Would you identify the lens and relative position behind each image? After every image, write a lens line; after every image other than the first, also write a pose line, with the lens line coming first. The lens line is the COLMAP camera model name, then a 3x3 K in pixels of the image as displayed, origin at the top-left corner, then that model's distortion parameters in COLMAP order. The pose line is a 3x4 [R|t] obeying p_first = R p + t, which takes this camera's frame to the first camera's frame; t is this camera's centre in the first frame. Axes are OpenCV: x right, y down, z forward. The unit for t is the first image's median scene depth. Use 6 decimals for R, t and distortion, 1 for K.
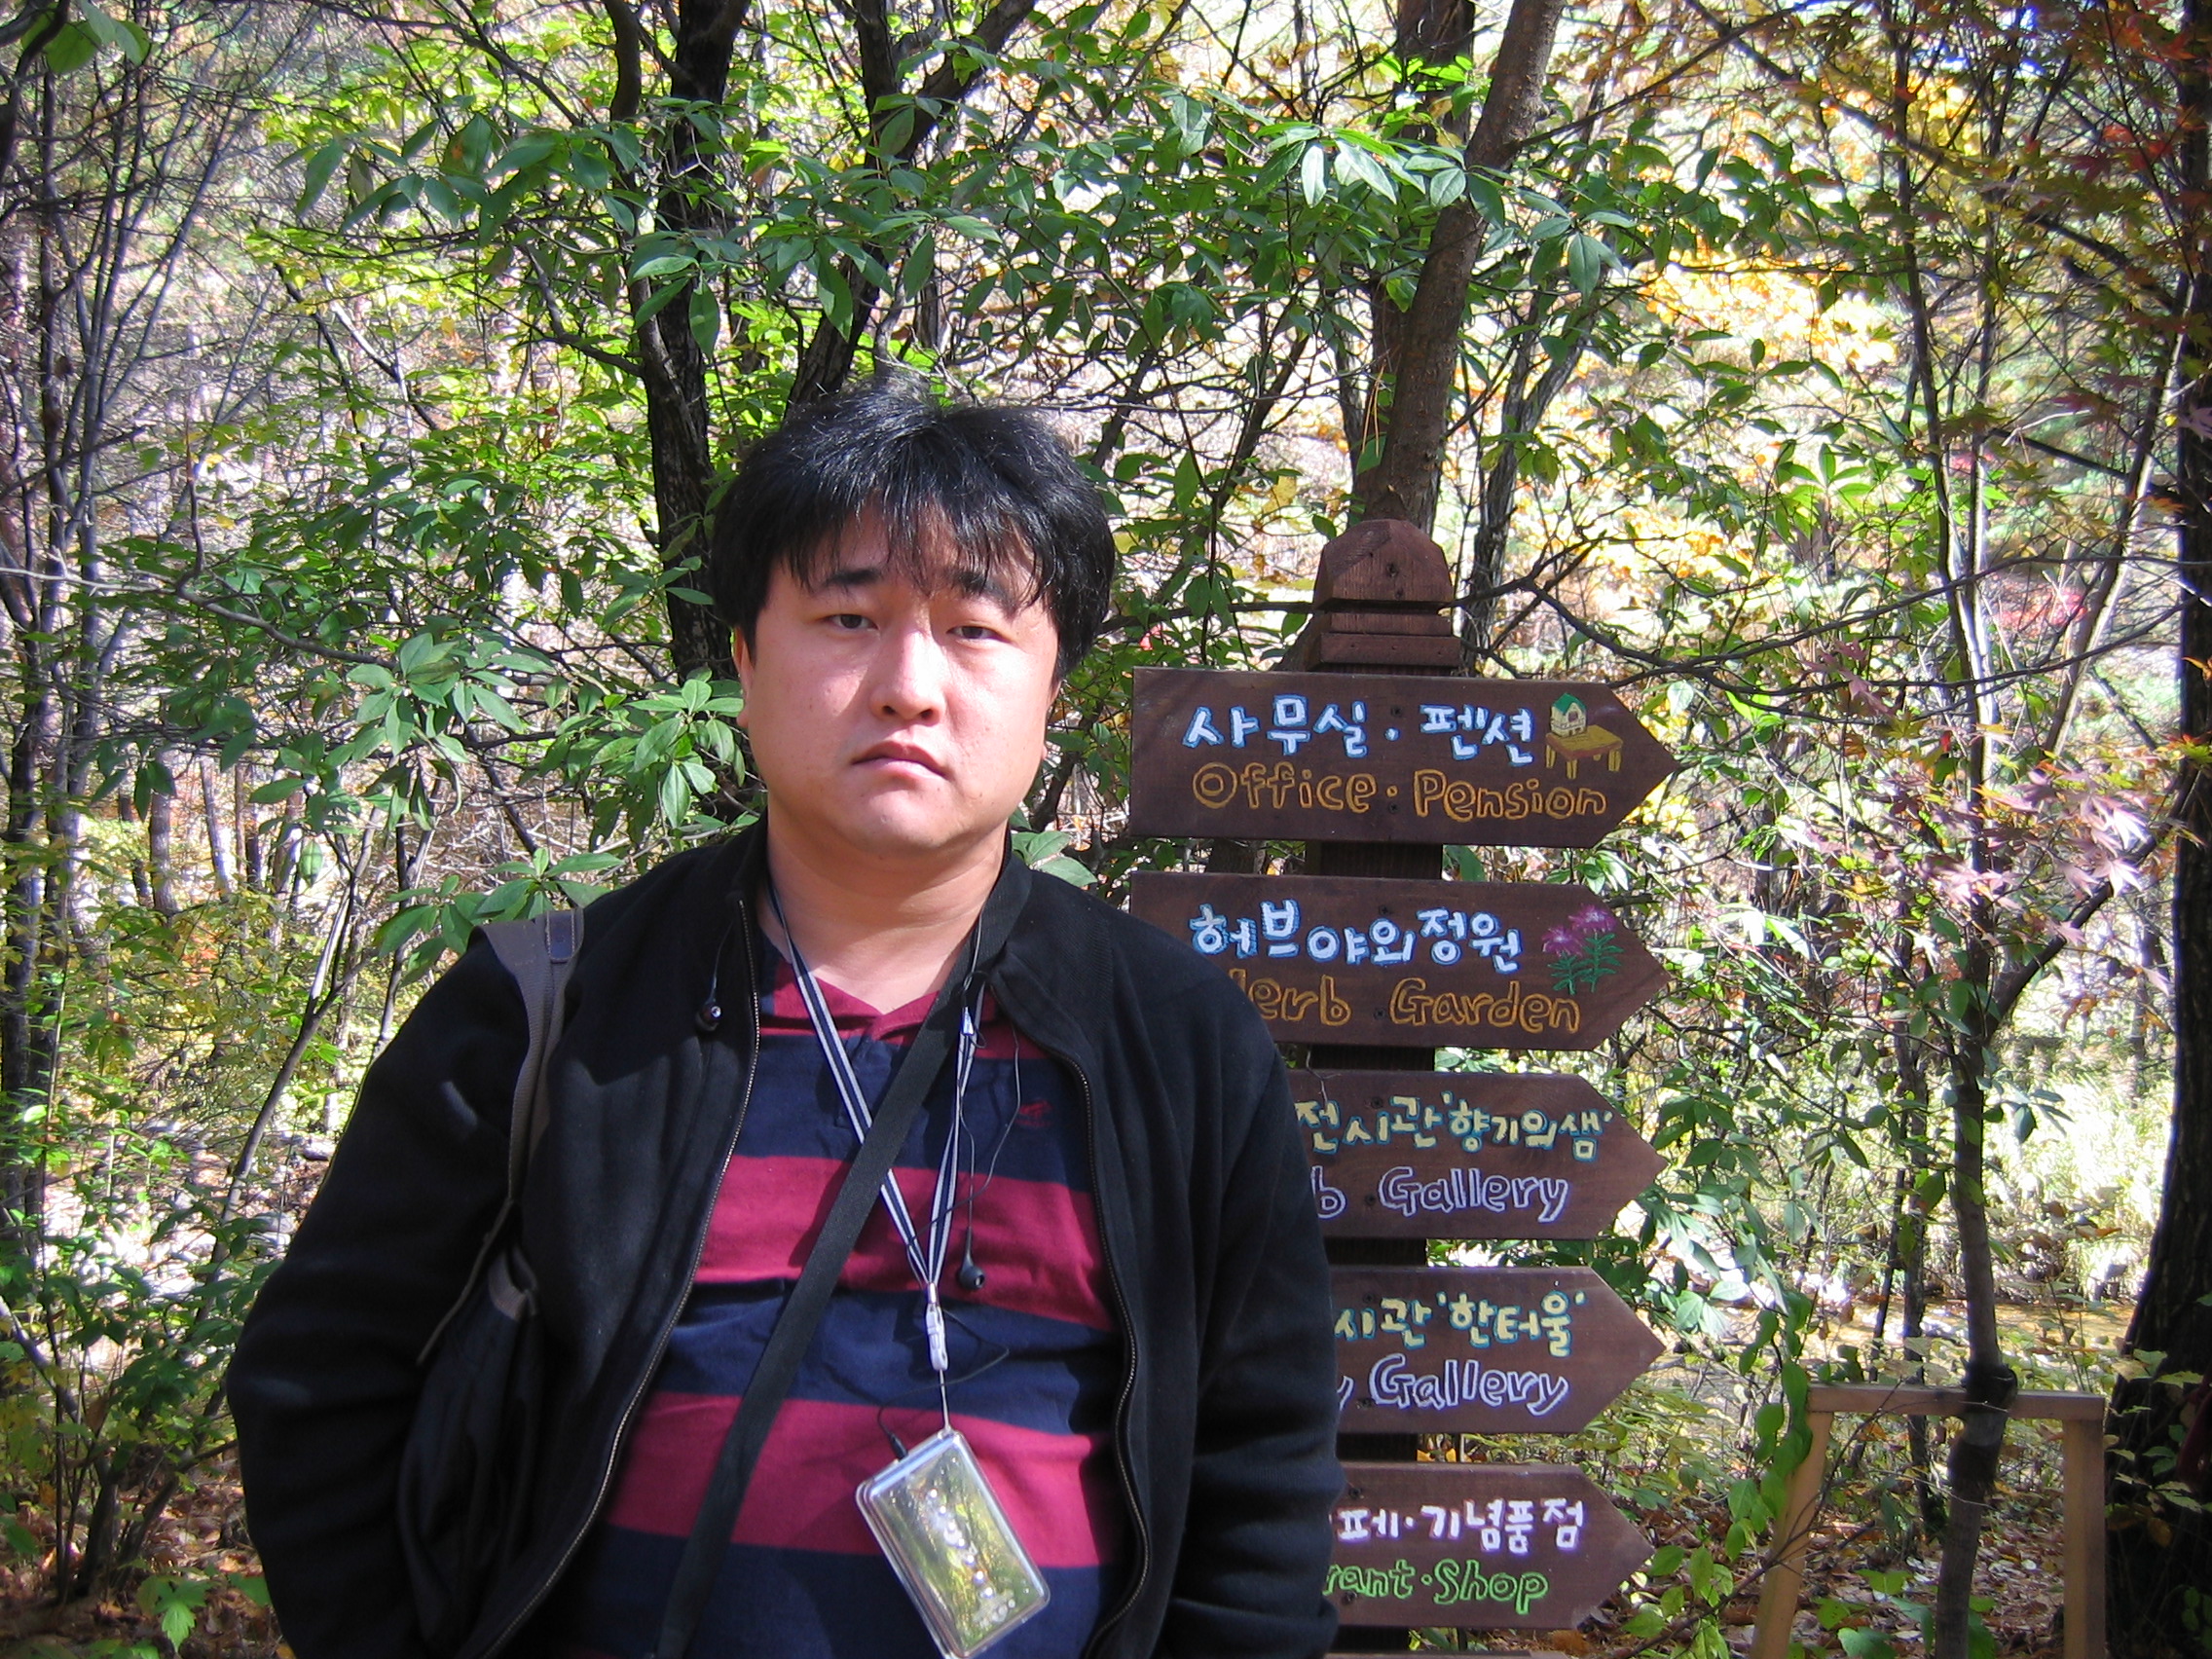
lens RADIAL K [[2454.5, 0, 1107.7], [0, 2454.5, 829.5], [0, 0, 1]] dist [-0.111962, 0.000000]
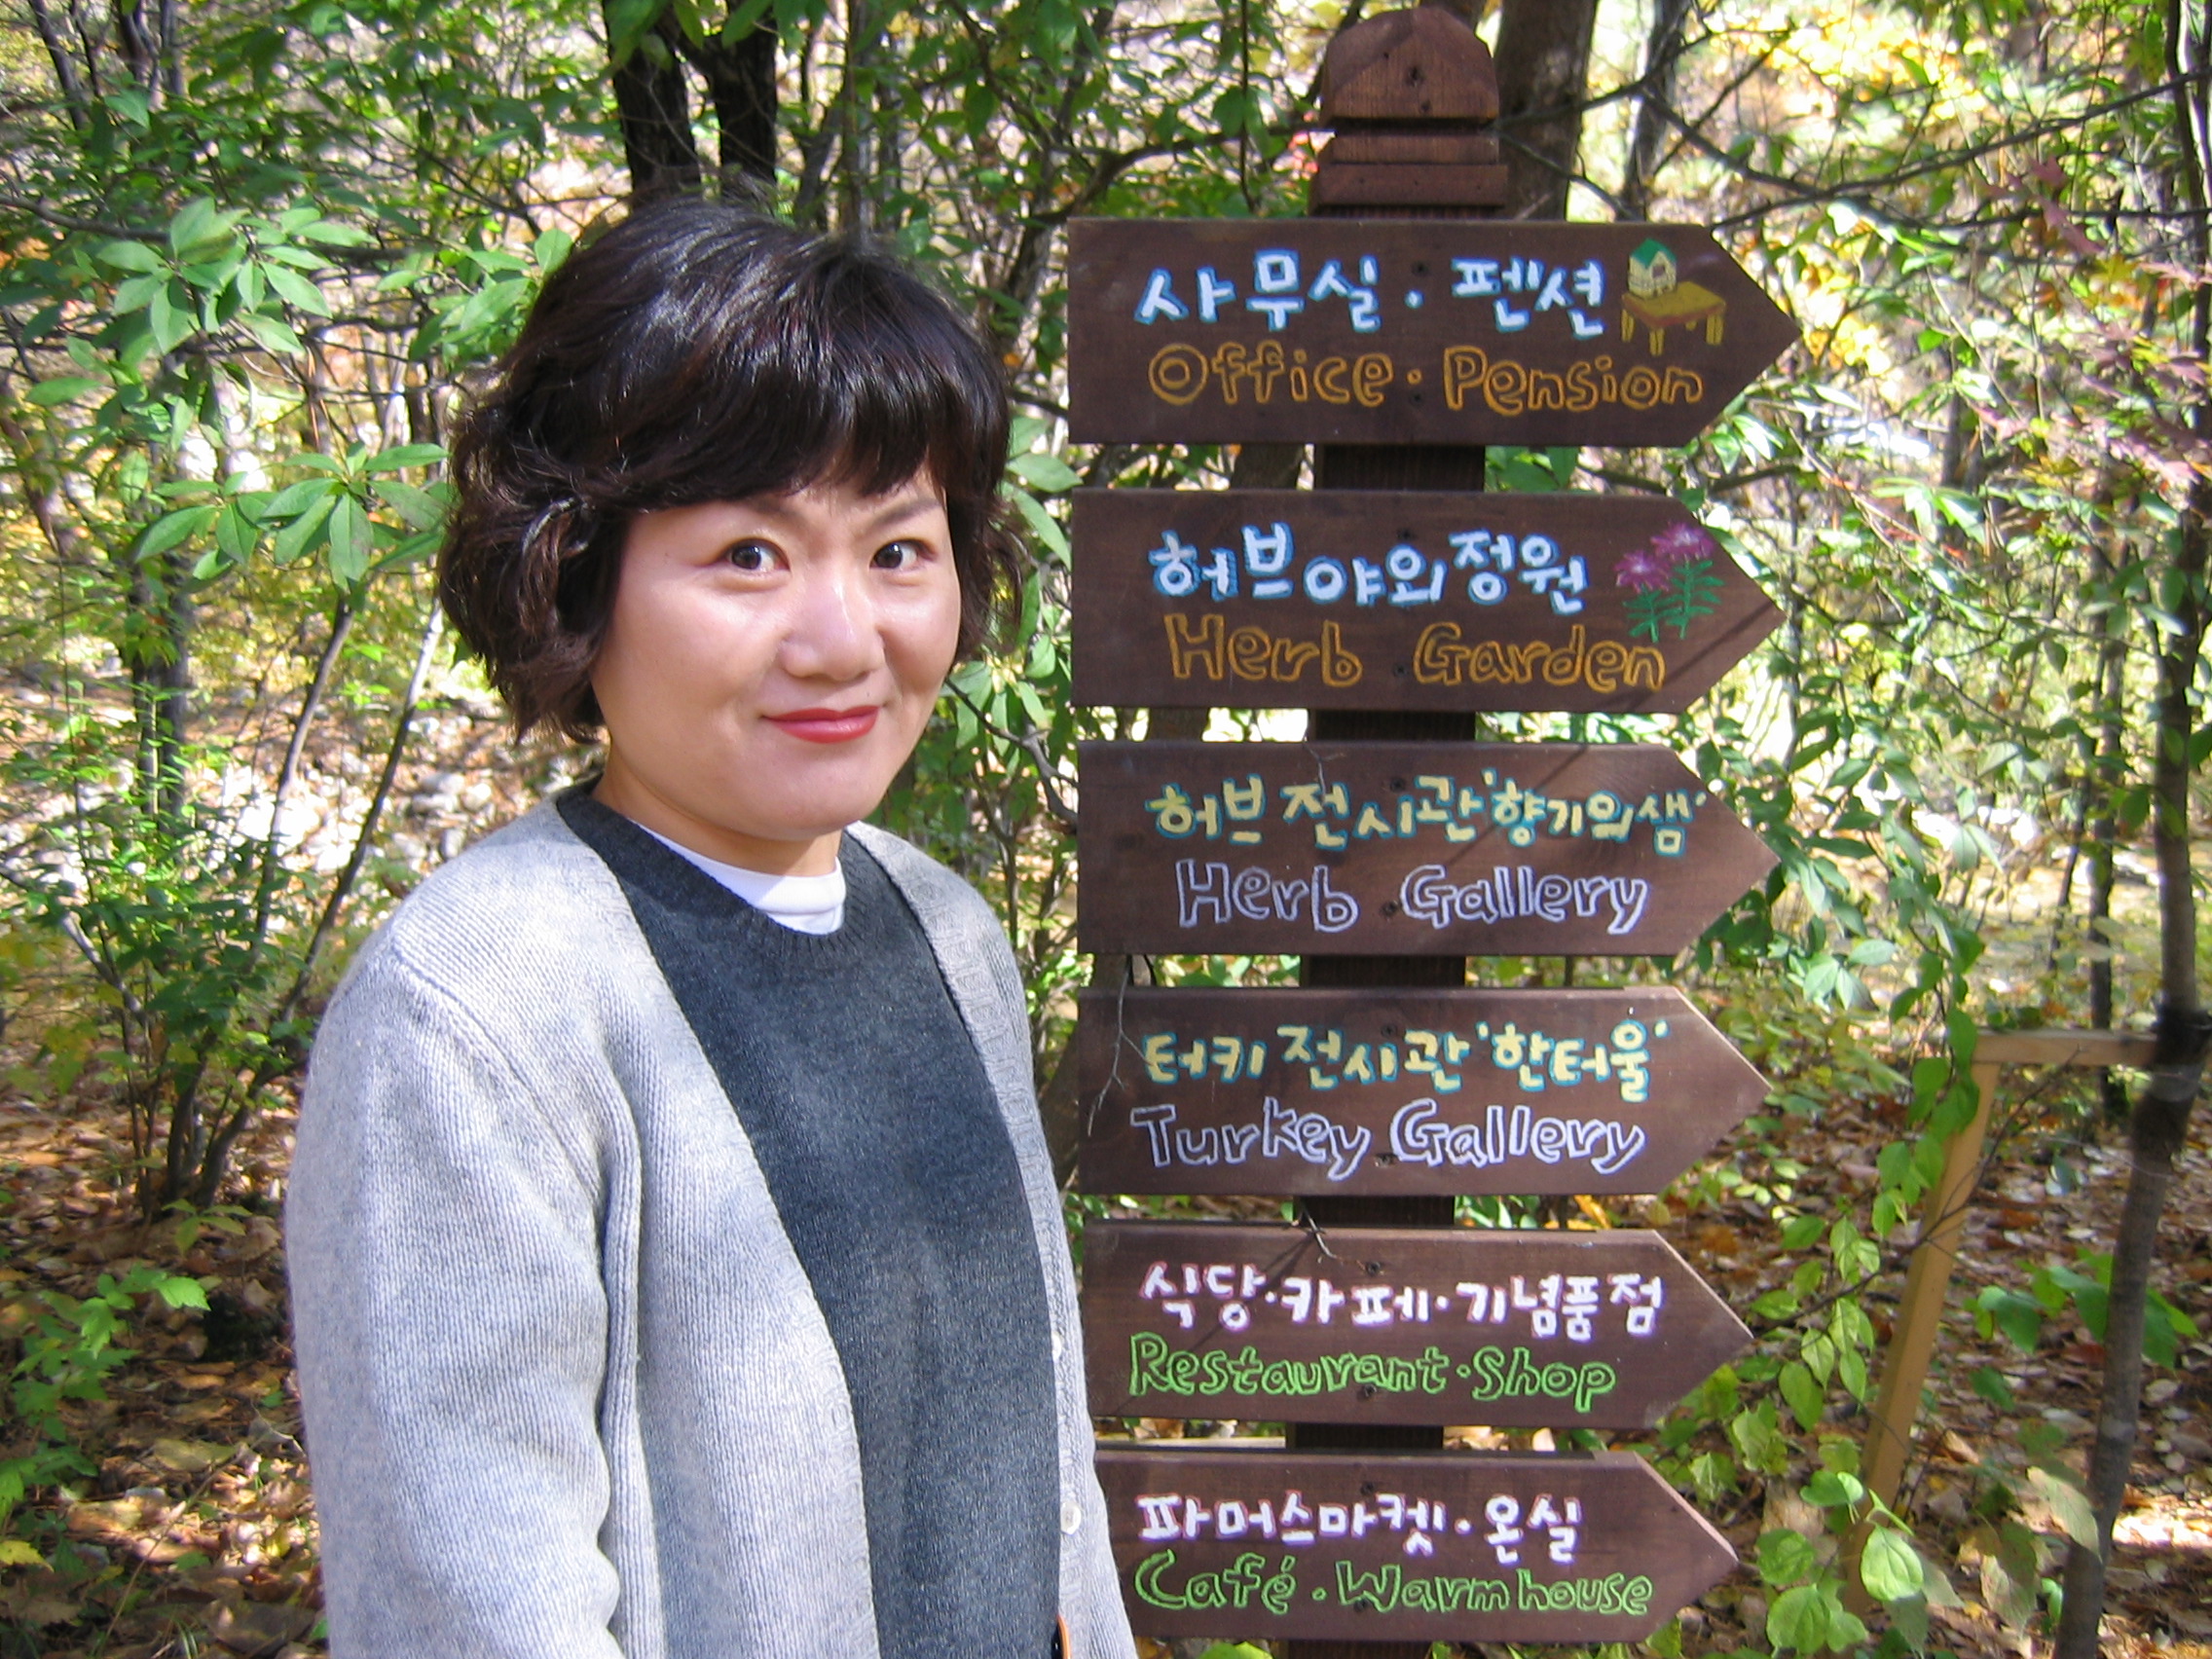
lens RADIAL K [[2454.5, 0, 1110.3], [0, 2454.5, 833.5], [0, 0, 1]] dist [-0.111962, 0.000000]
pose [[0.997145, -0.012399, -0.074486, 0.076904], [0.026371, 0.981498, 0.189650, -0.022399], [0.070756, -0.191073, 0.979022, 0.232931]]
